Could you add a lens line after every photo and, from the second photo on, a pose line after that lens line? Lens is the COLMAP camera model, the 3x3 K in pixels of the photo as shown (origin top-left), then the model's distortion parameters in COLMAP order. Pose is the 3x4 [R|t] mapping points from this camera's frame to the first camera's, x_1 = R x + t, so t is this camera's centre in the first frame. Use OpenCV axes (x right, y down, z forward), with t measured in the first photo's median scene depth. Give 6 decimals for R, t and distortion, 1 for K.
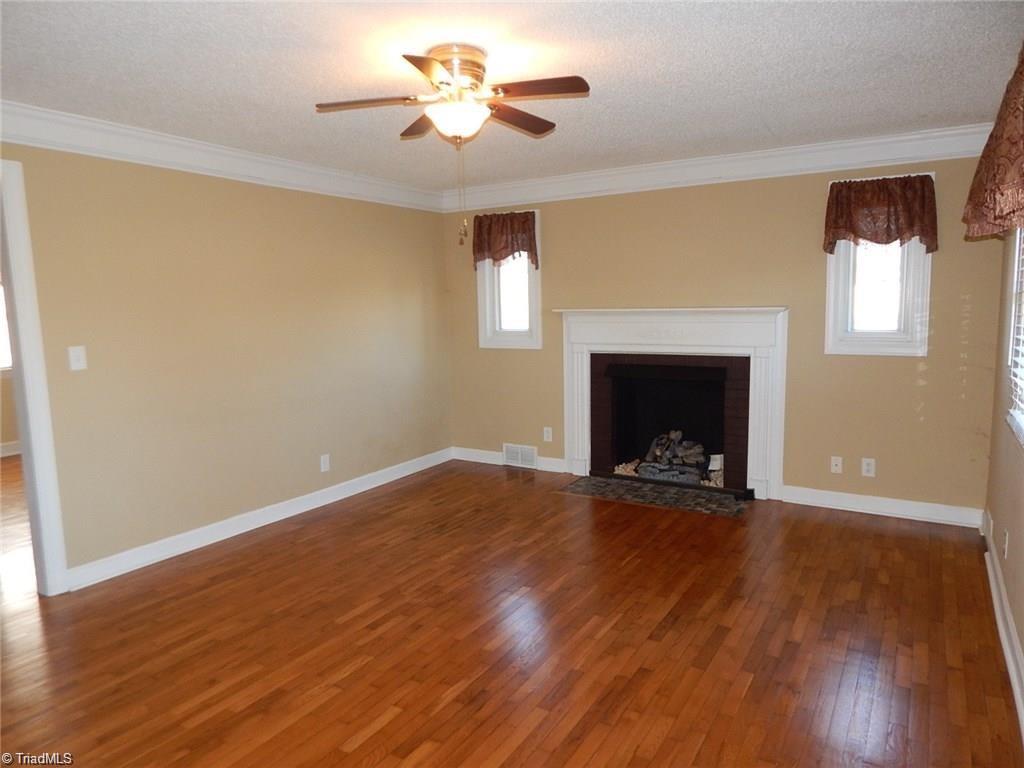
lens RADIAL K [[683.1, 0, 514.5], [0, 683.1, 382.5], [0, 0, 1]] dist [0.016322, -0.021660]
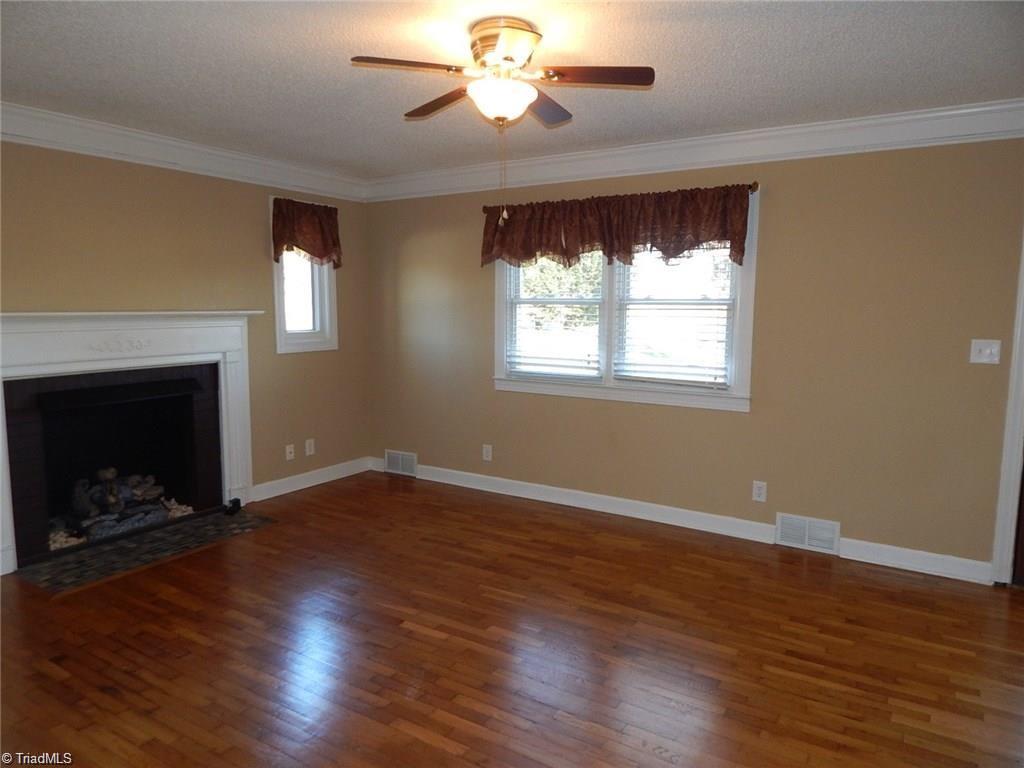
lens RADIAL K [[683.1, 0, 512.1], [0, 683.1, 377.1], [0, 0, 1]] dist [0.016322, -0.021660]
pose [[0.026700, -0.093276, 0.995282, -0.588329], [0.114882, 0.989327, 0.089636, -0.056219], [-0.993020, 0.111947, 0.037131, 0.561191]]
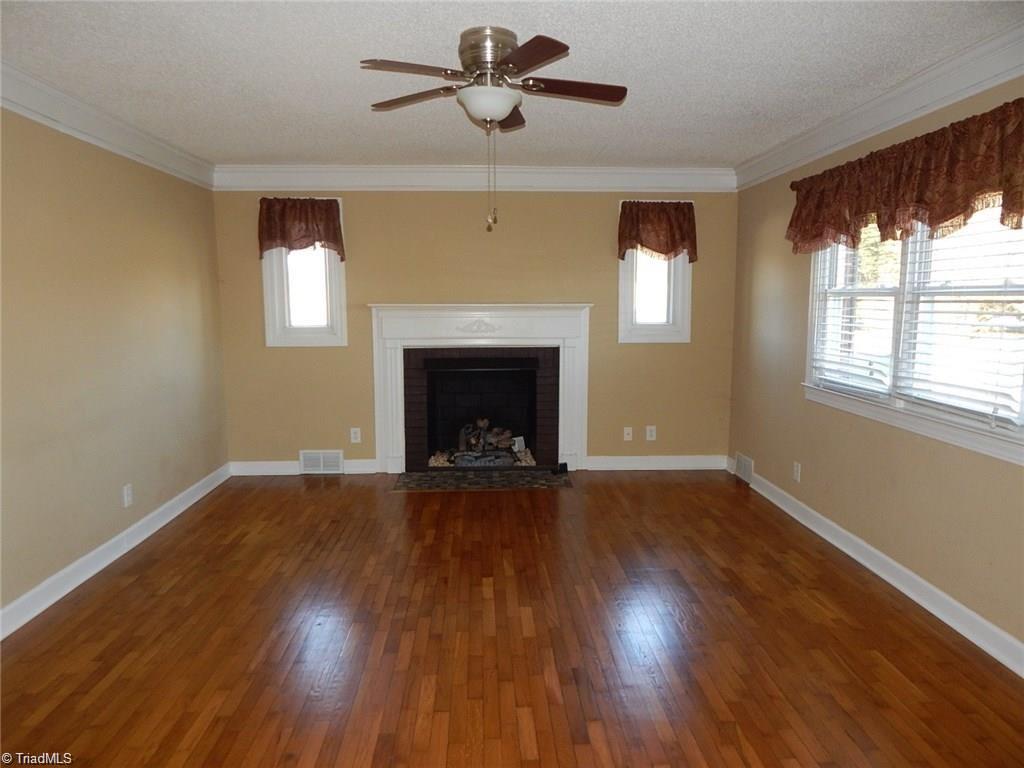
lens RADIAL K [[683.1, 0, 517.7], [0, 683.1, 380.1], [0, 0, 1]] dist [0.016322, -0.021660]
pose [[0.829052, -0.050201, 0.556914, -0.346489], [0.053290, 0.998522, 0.010678, 0.001430], [-0.556626, 0.020826, 0.830502, 0.096316]]
